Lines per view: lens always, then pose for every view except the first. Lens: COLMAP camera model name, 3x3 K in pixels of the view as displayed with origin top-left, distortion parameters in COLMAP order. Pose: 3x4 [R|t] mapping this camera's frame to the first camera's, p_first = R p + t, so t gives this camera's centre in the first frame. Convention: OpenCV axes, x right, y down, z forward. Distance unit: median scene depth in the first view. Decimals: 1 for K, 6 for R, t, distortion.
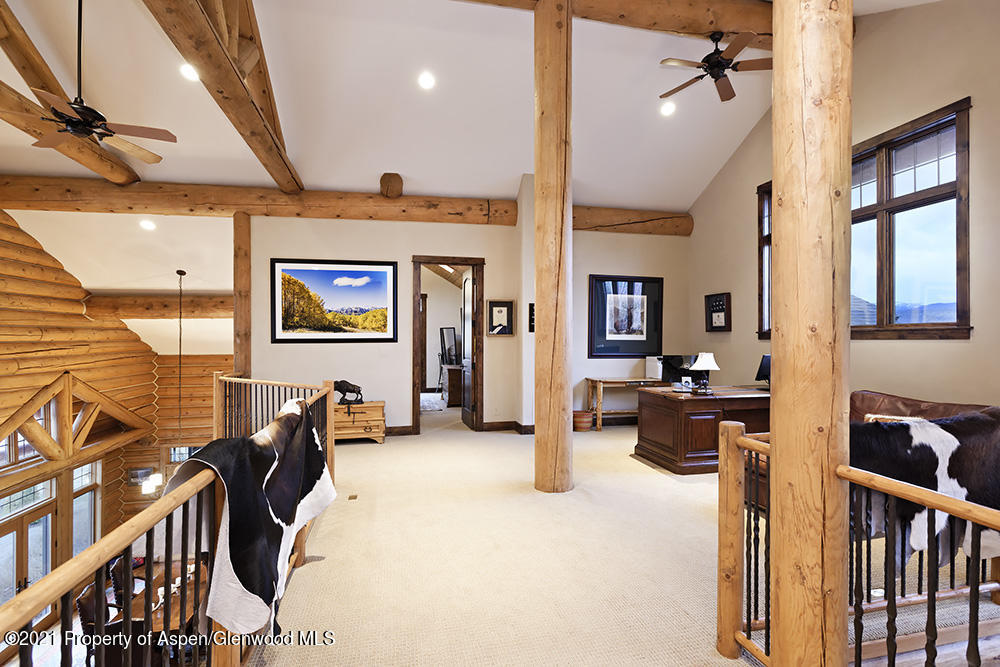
lens RADIAL K [[478.2, 0, 501.4], [0, 478.2, 336.9], [0, 0, 1]] dist [0.005648, 0.000553]
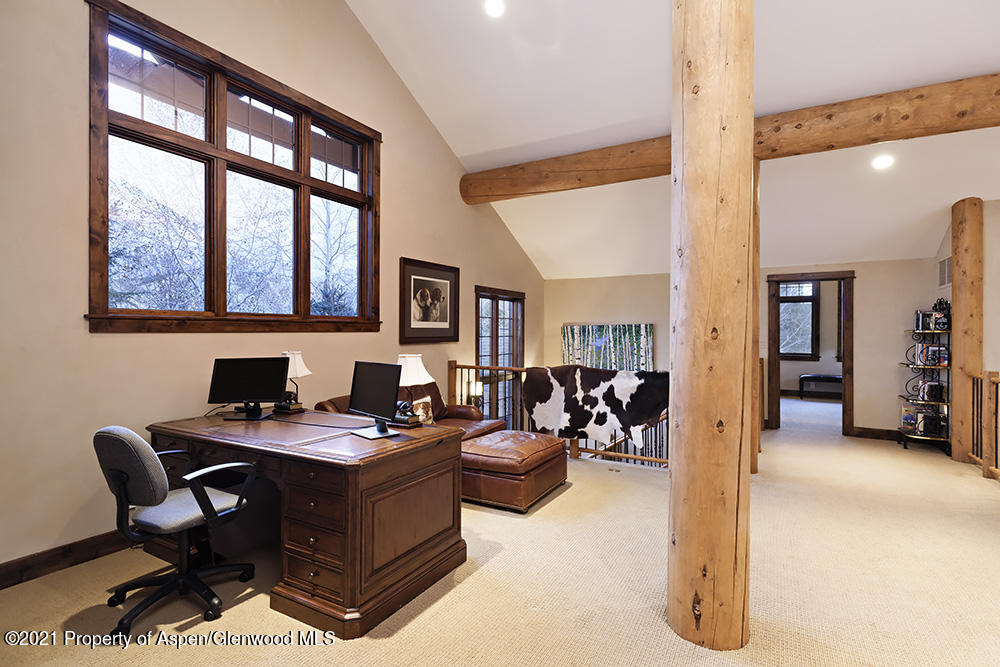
lens RADIAL K [[478.2, 0, 504.1], [0, 478.2, 335.4], [0, 0, 1]] dist [0.005648, 0.000553]
pose [[-0.749176, -0.009812, 0.662298, -0.061159], [-0.009567, 0.999946, 0.003991, 0.005514], [-0.662302, -0.003346, -0.749230, 1.444513]]
